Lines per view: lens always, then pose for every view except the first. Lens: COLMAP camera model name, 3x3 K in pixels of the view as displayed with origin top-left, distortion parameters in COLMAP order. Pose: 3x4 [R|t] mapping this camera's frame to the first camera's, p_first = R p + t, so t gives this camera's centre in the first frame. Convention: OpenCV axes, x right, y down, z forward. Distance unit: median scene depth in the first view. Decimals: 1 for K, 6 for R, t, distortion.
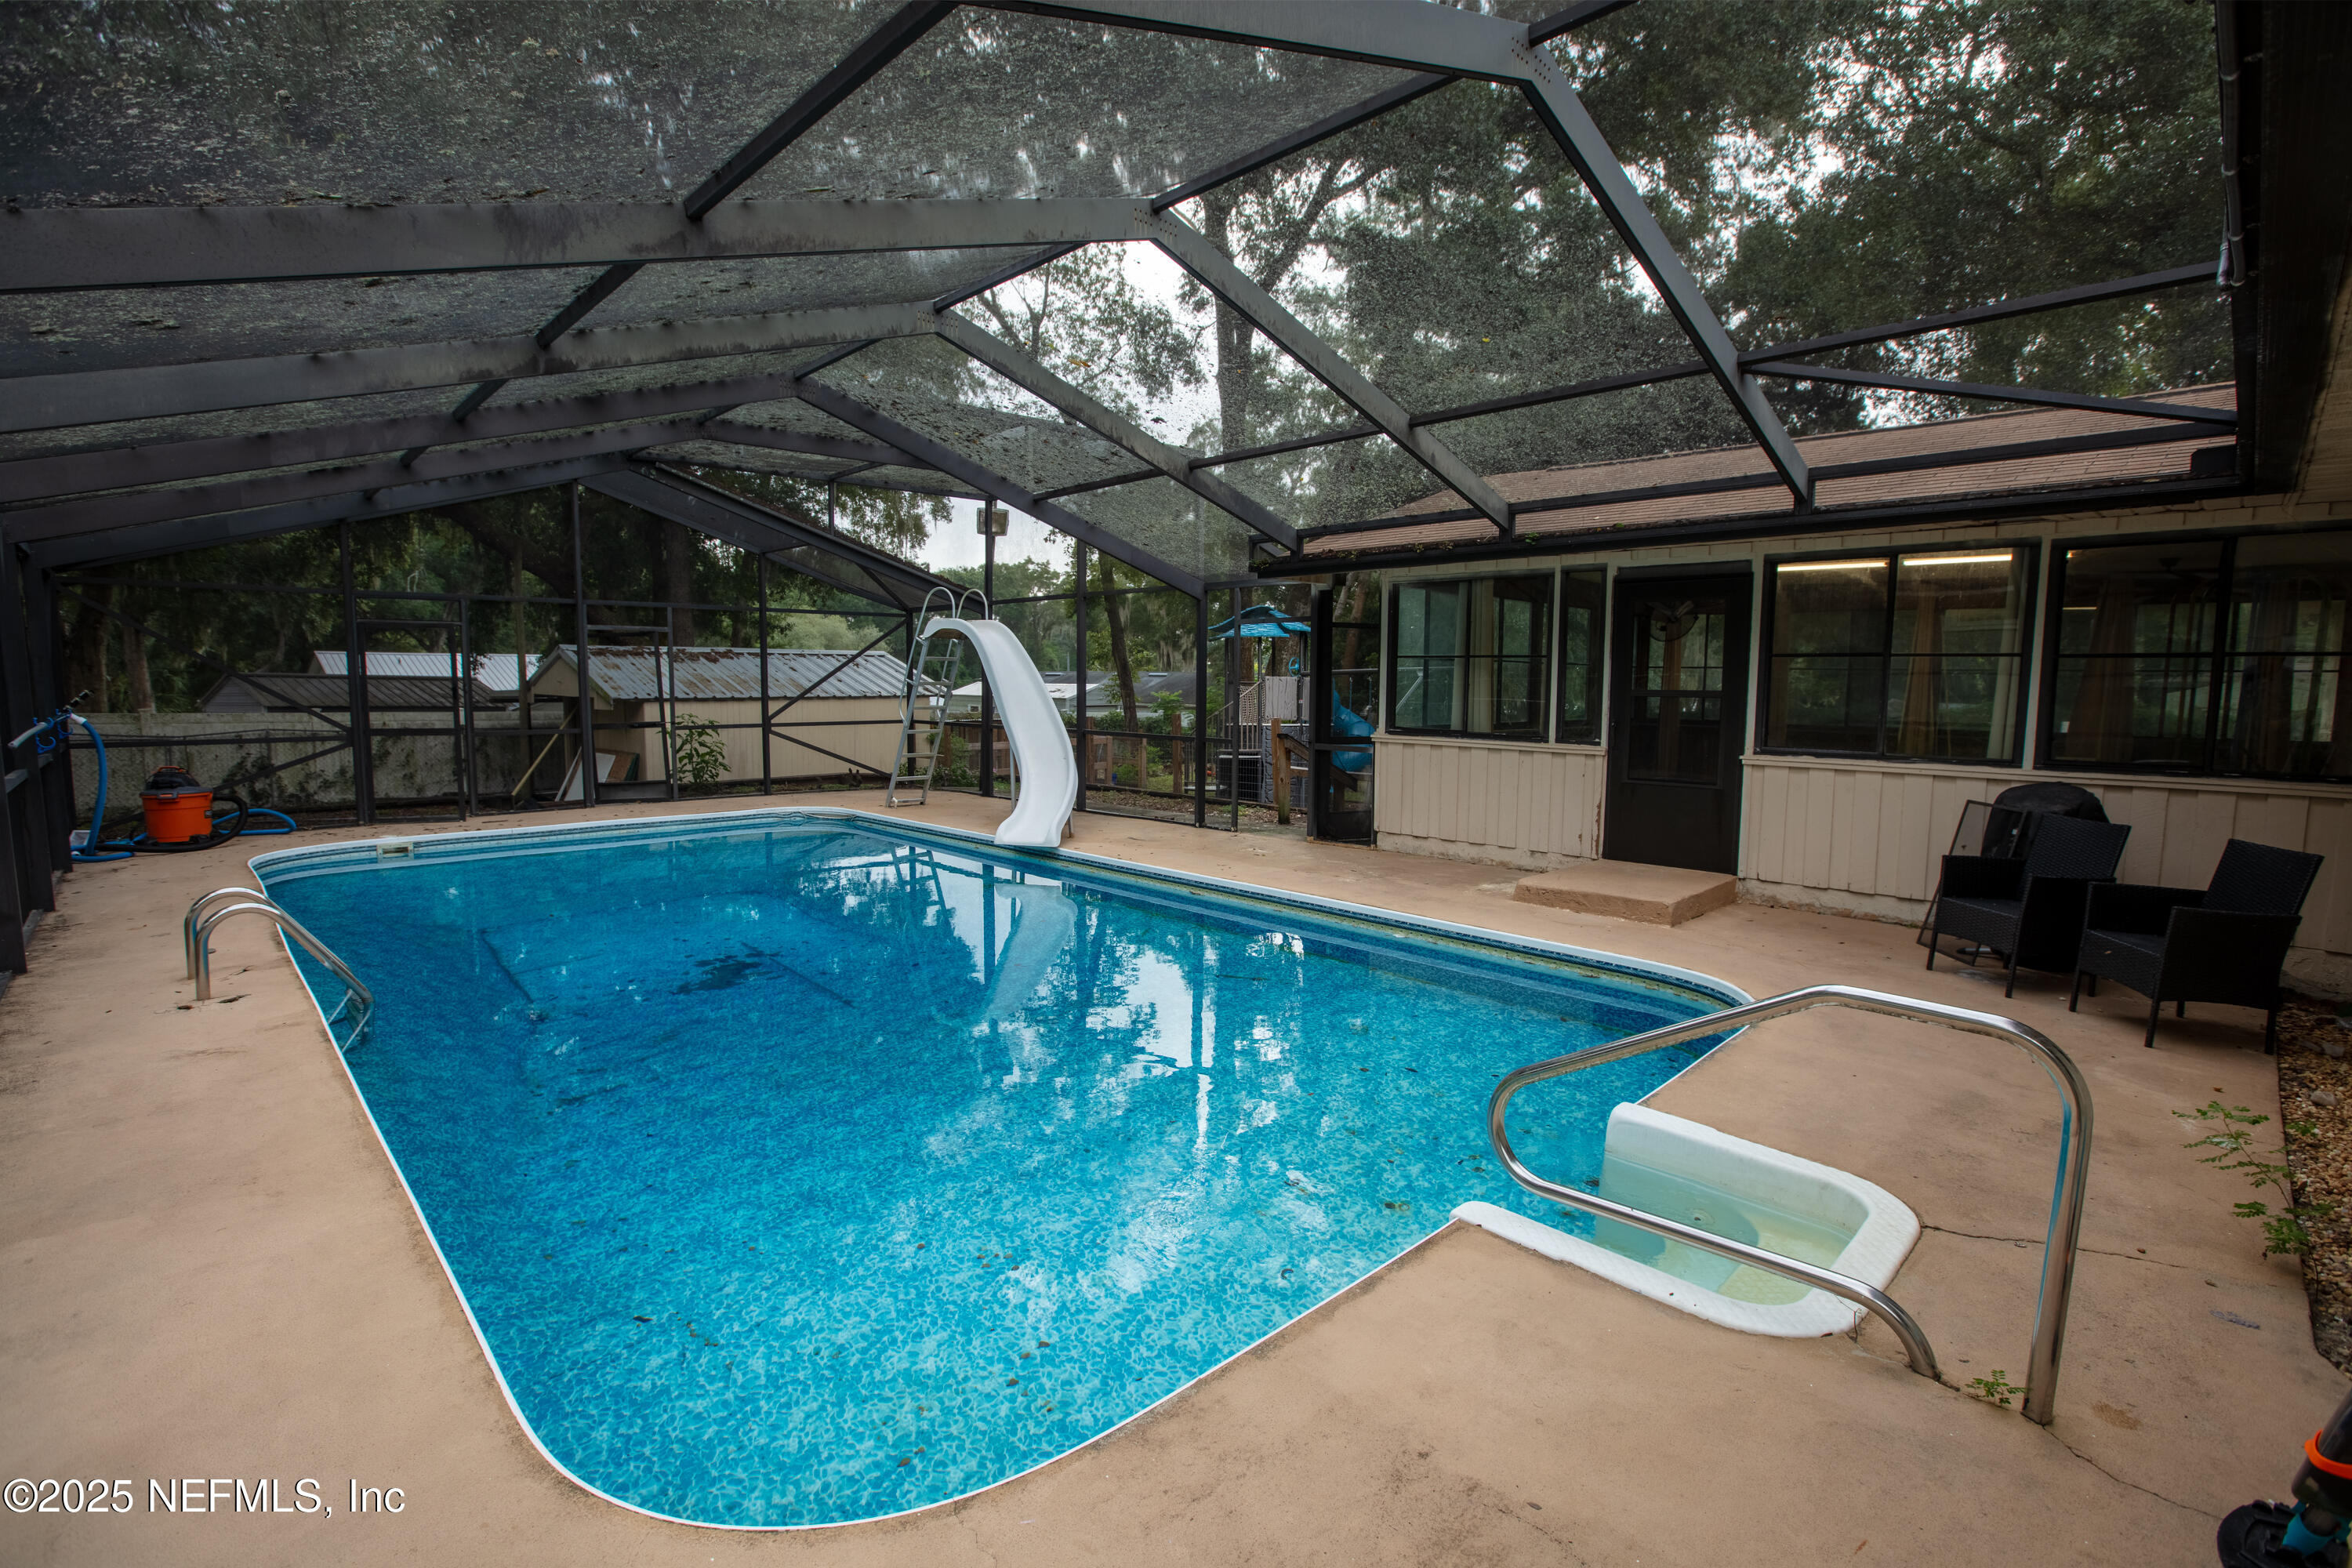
lens RADIAL K [[1076.0, 0, 1166.5], [0, 1076.0, 814.9], [0, 0, 1]] dist [-0.000966, 0.000010]
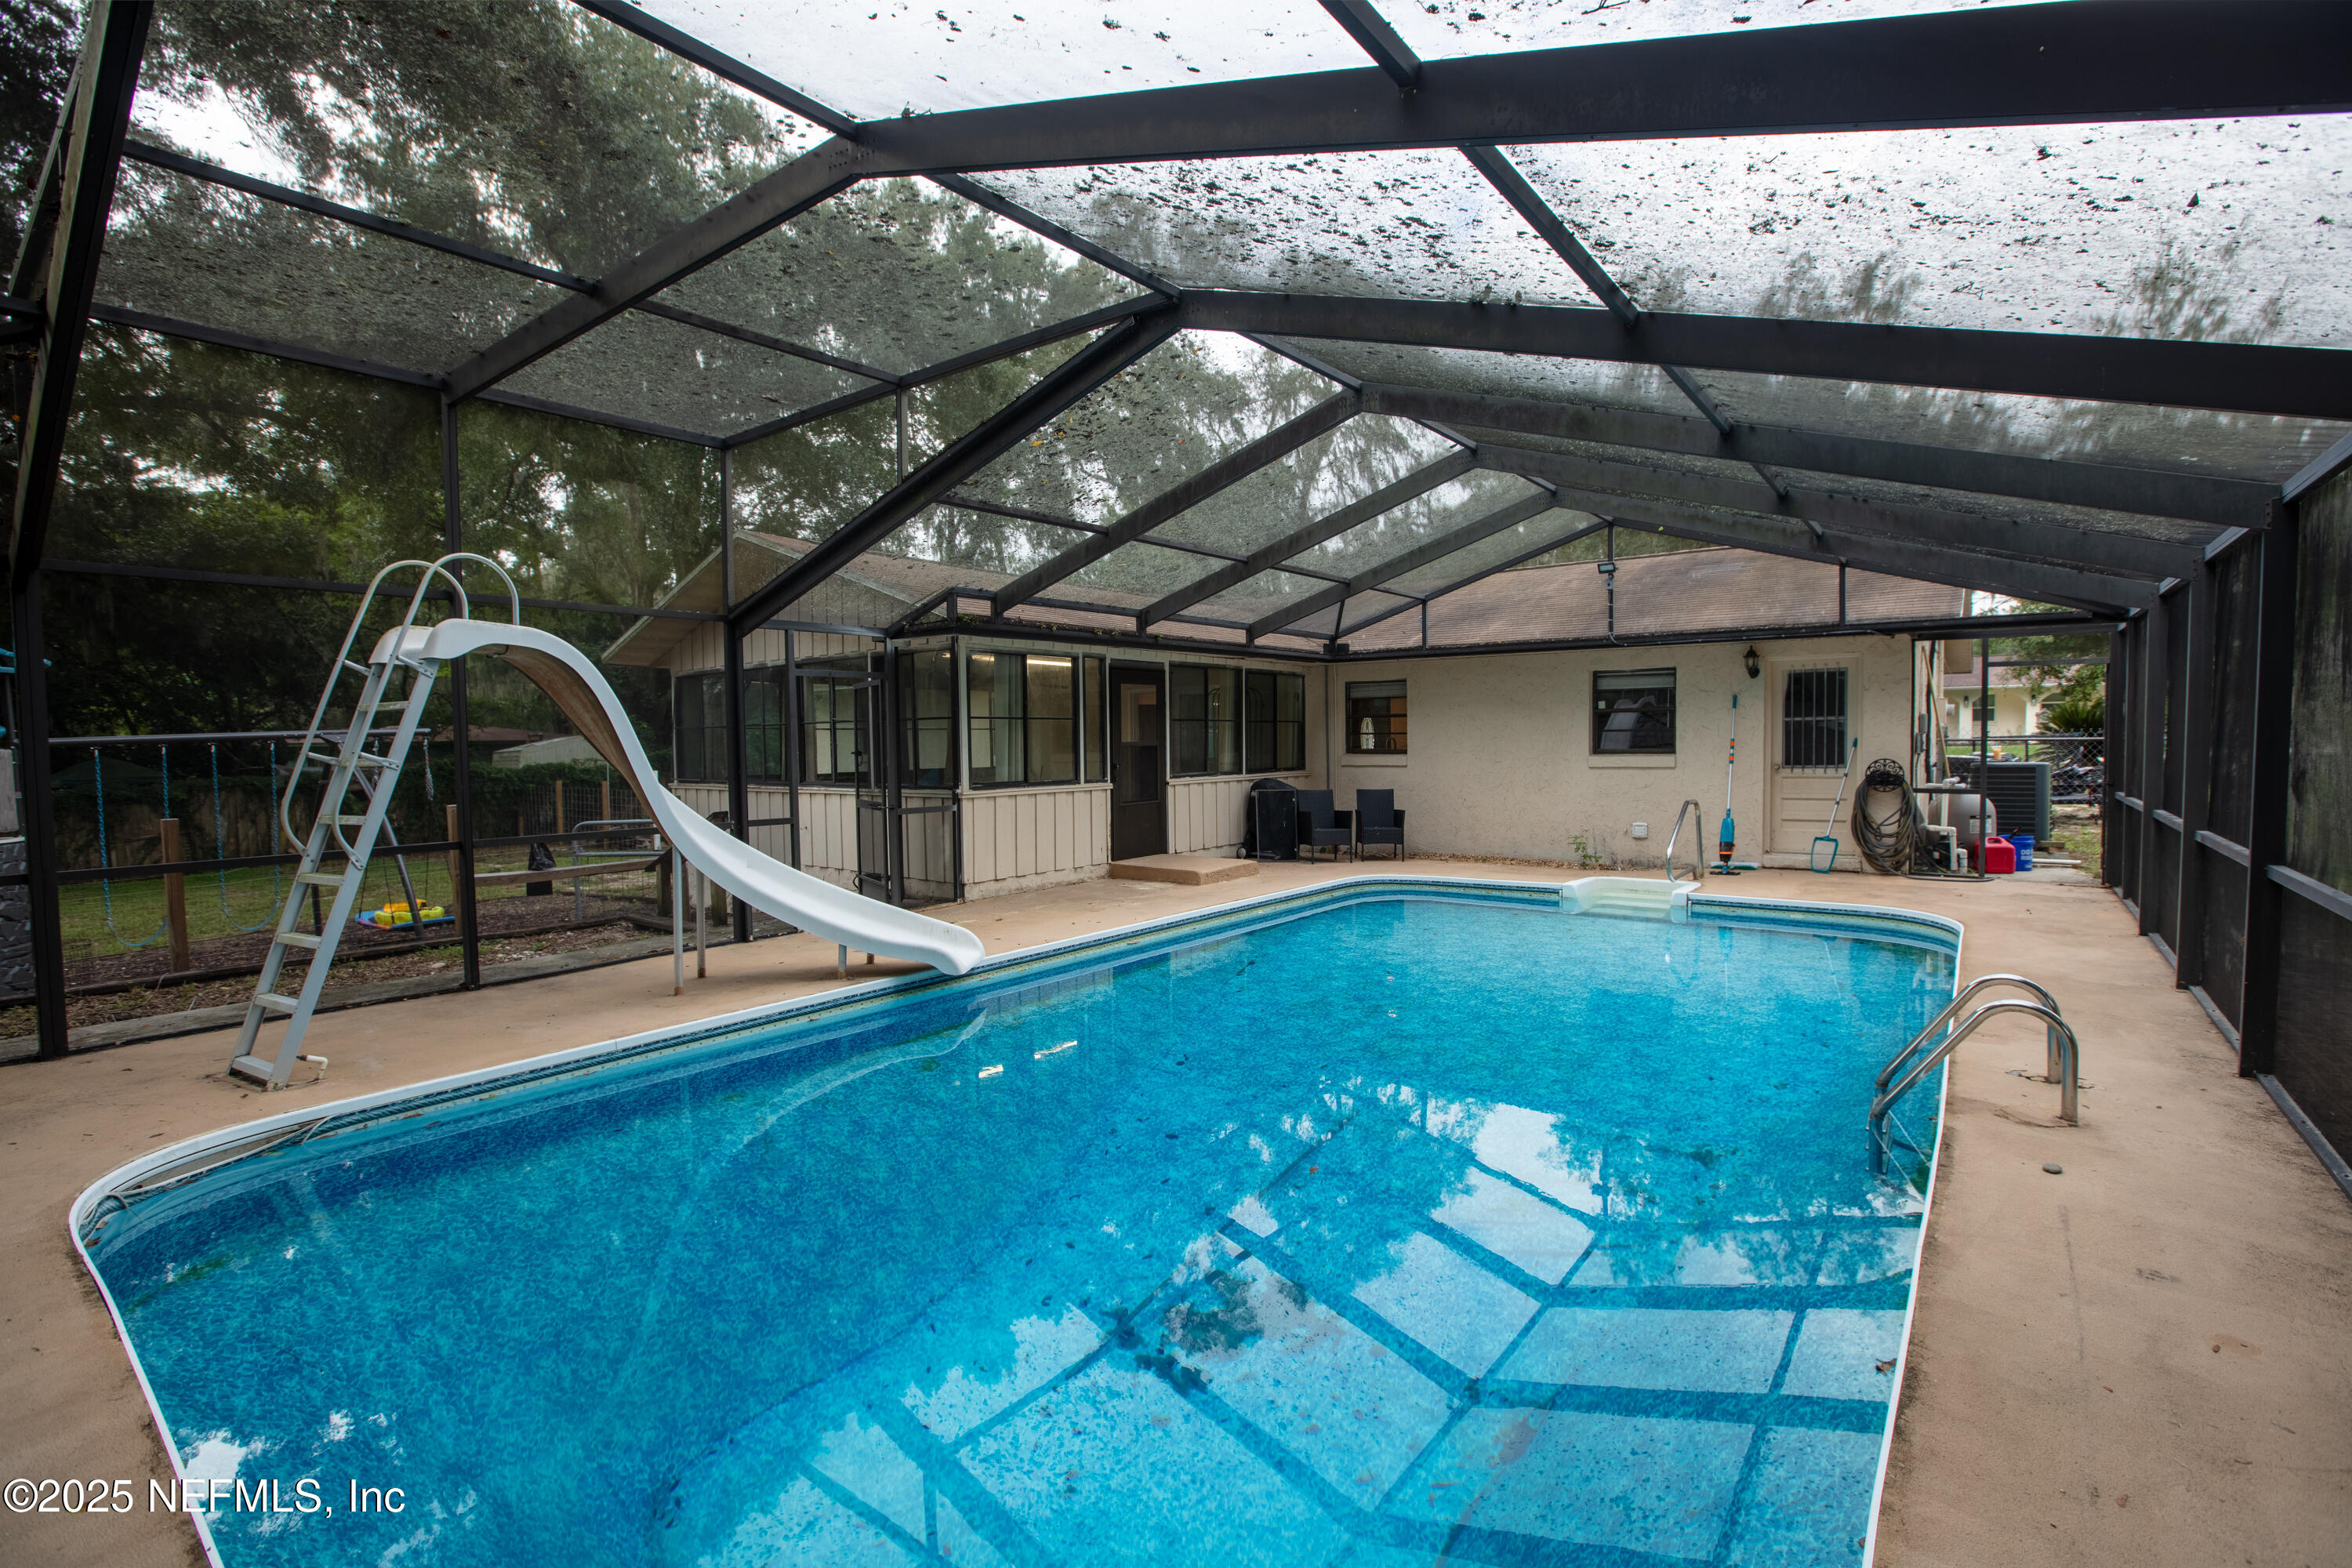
lens RADIAL K [[1076.0, 0, 1166.5], [0, 1076.0, 814.9], [0, 0, 1]] dist [-0.000966, 0.000010]
pose [[-0.116659, -0.083736, 0.989636, -1.028392], [0.138209, 0.985375, 0.099668, -0.153752], [-0.983509, 0.148404, -0.103379, 1.090126]]
